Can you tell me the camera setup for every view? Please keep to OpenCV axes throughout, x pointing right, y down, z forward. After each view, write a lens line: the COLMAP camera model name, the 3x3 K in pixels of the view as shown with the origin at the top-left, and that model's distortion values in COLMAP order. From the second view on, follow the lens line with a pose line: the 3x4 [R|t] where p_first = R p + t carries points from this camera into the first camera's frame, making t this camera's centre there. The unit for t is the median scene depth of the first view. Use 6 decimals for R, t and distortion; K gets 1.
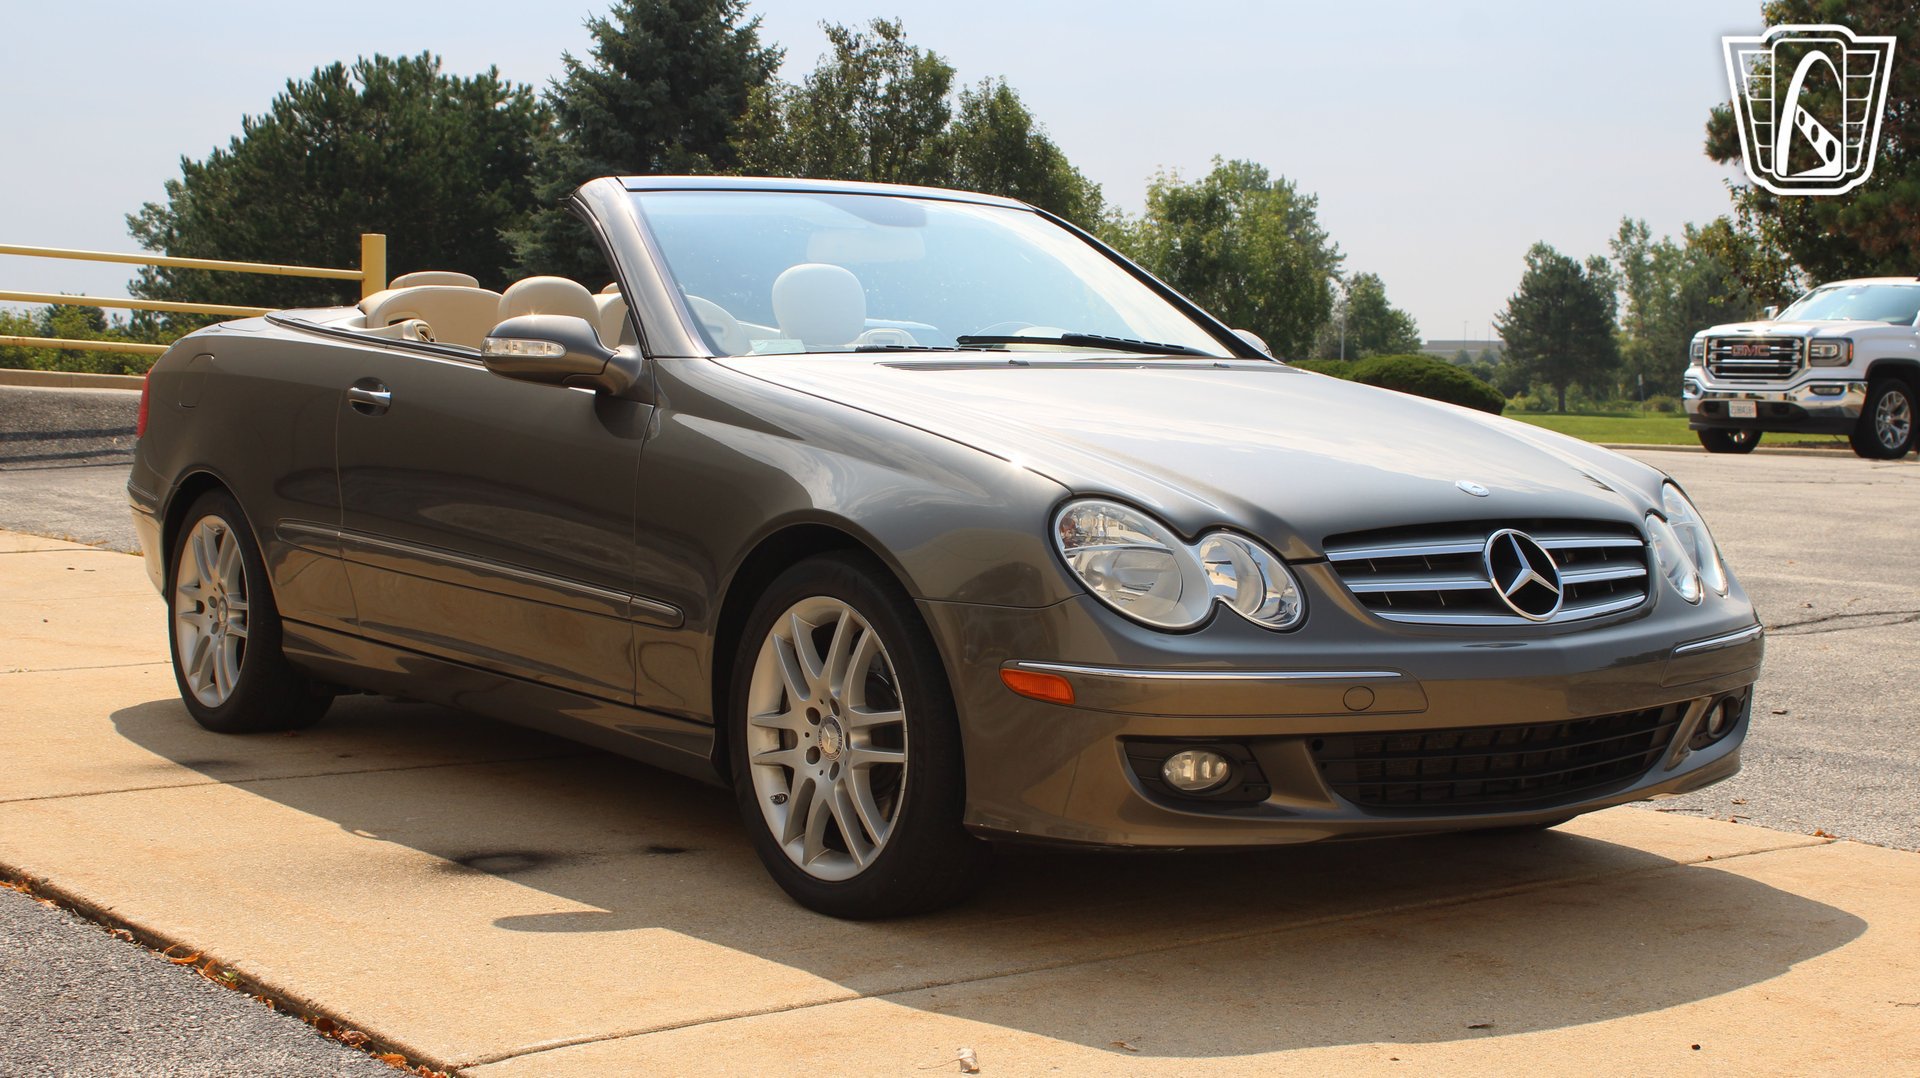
lens RADIAL K [[2734.9, 0, 960.0], [0, 2734.9, 539.0], [0, 0, 1]] dist [-0.035496, 0.062450]
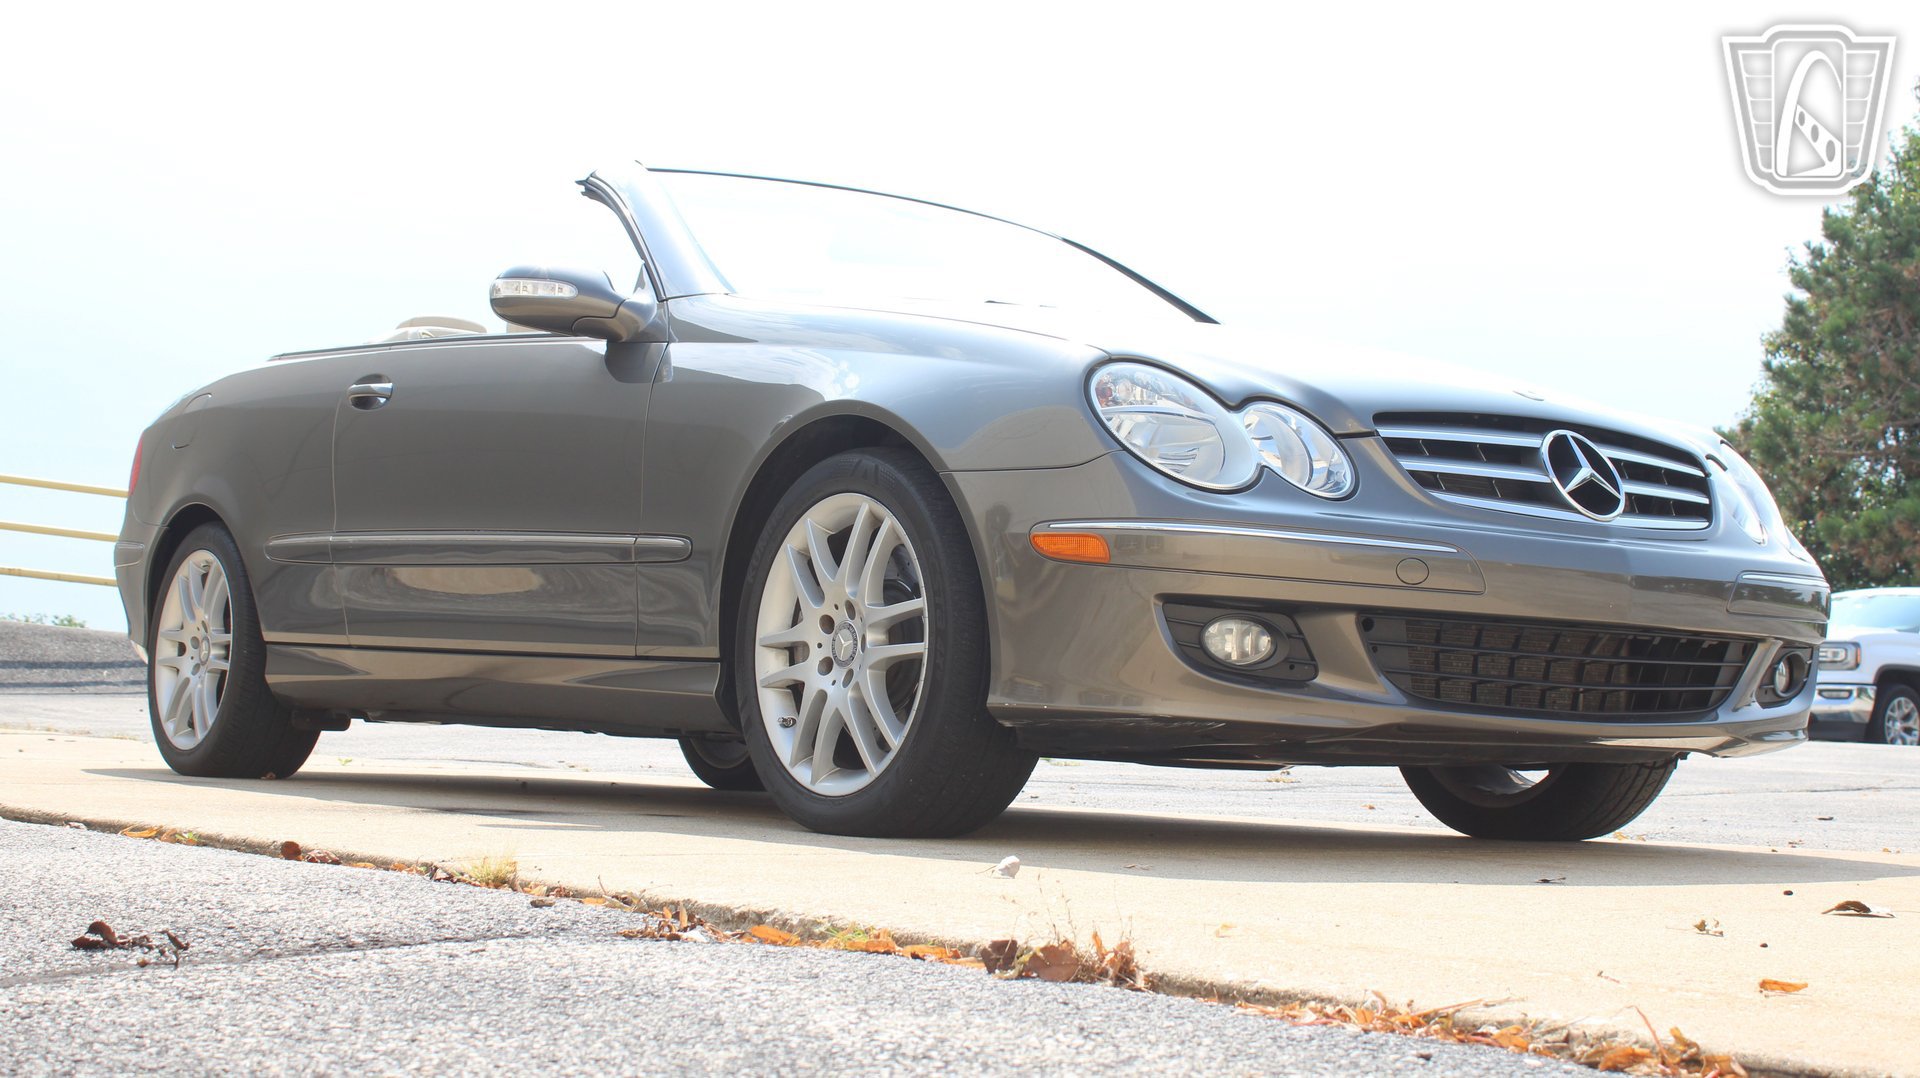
lens RADIAL K [[2734.9, 0, 960.0], [0, 2734.9, 539.0], [0, 0, 1]] dist [-0.035496, 0.062450]
pose [[0.999740, 0.022786, 0.000004, -0.008290], [-0.022587, 0.991056, -0.131524, 0.153376], [-0.003001, 0.131490, 0.991313, 0.062181]]
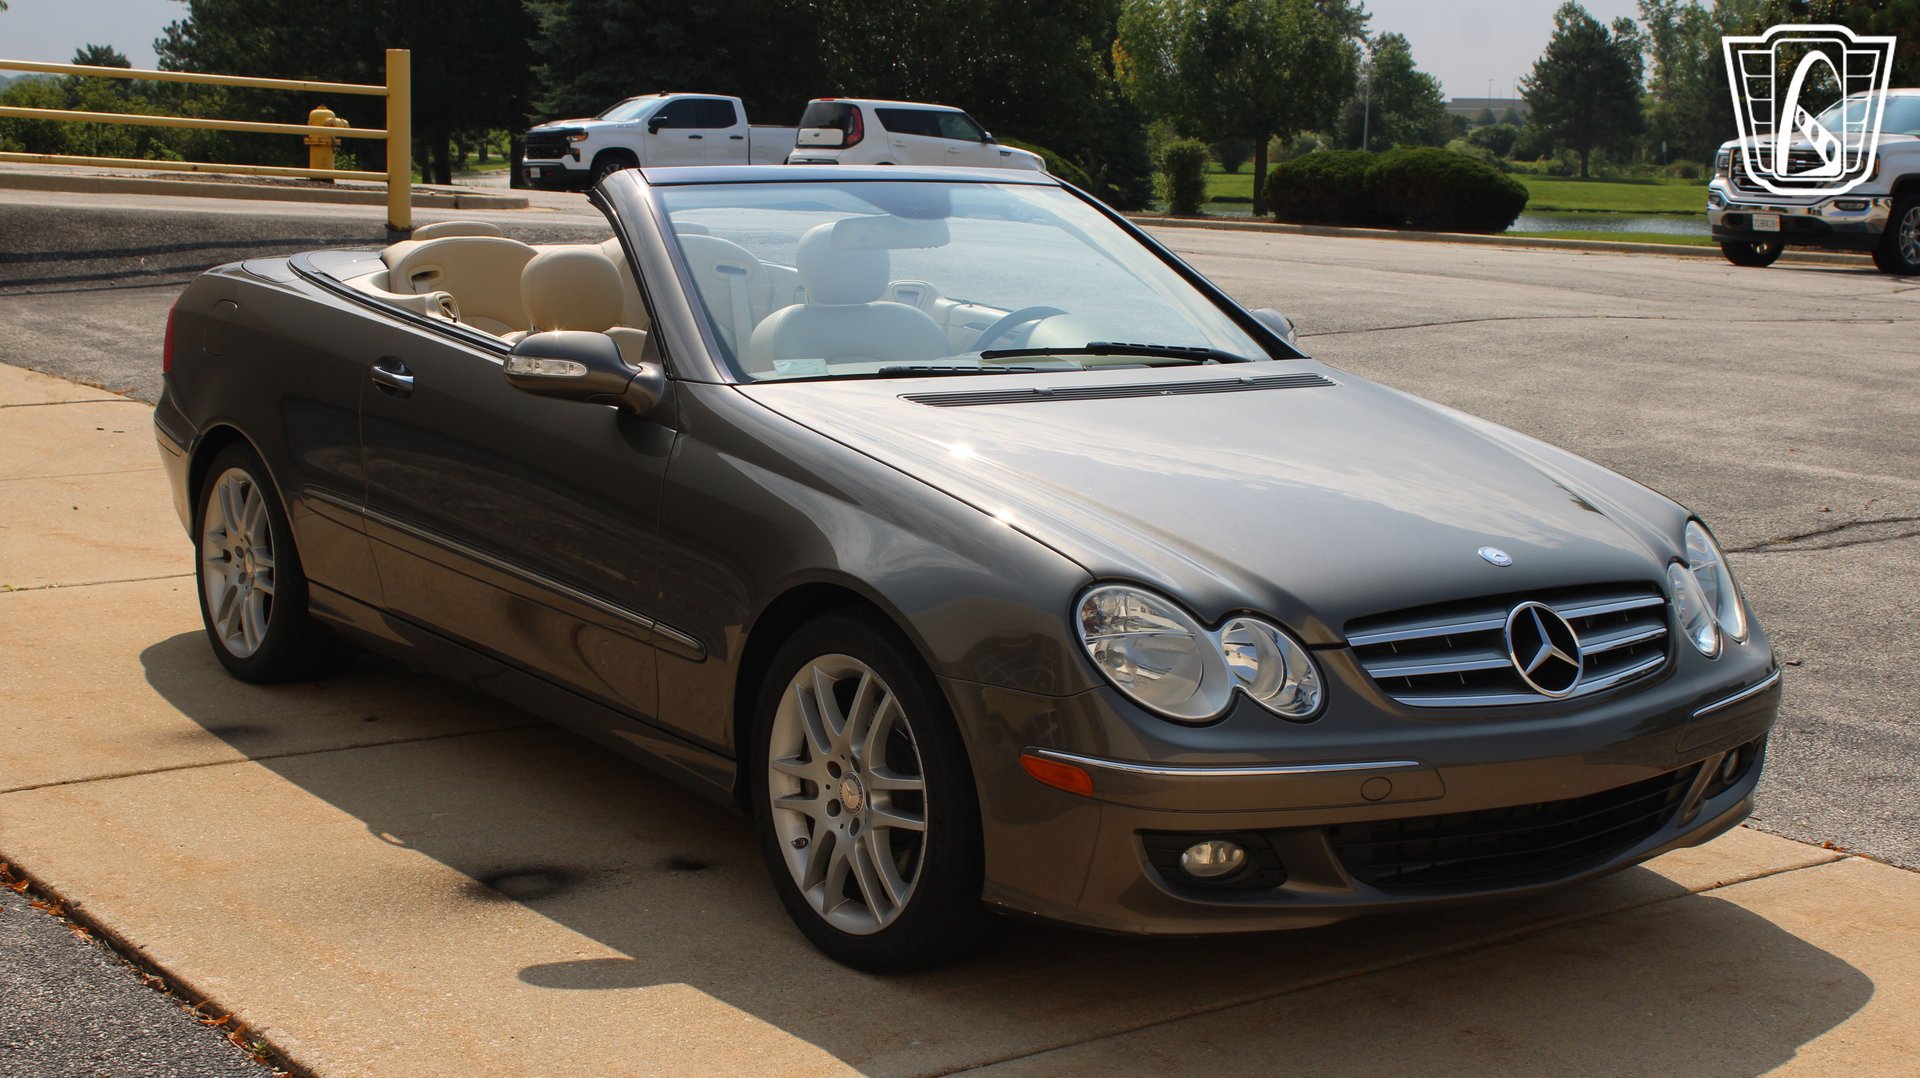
lens RADIAL K [[2704.1, 0, 960.0], [0, 2704.1, 539.0], [0, 0, 1]] dist [-0.034390, 0.059171]
pose [[0.999913, 0.011003, -0.007294, -0.000893], [-0.010297, 0.995830, 0.090651, -0.107236], [0.008261, -0.090568, 0.995856, 0.015154]]
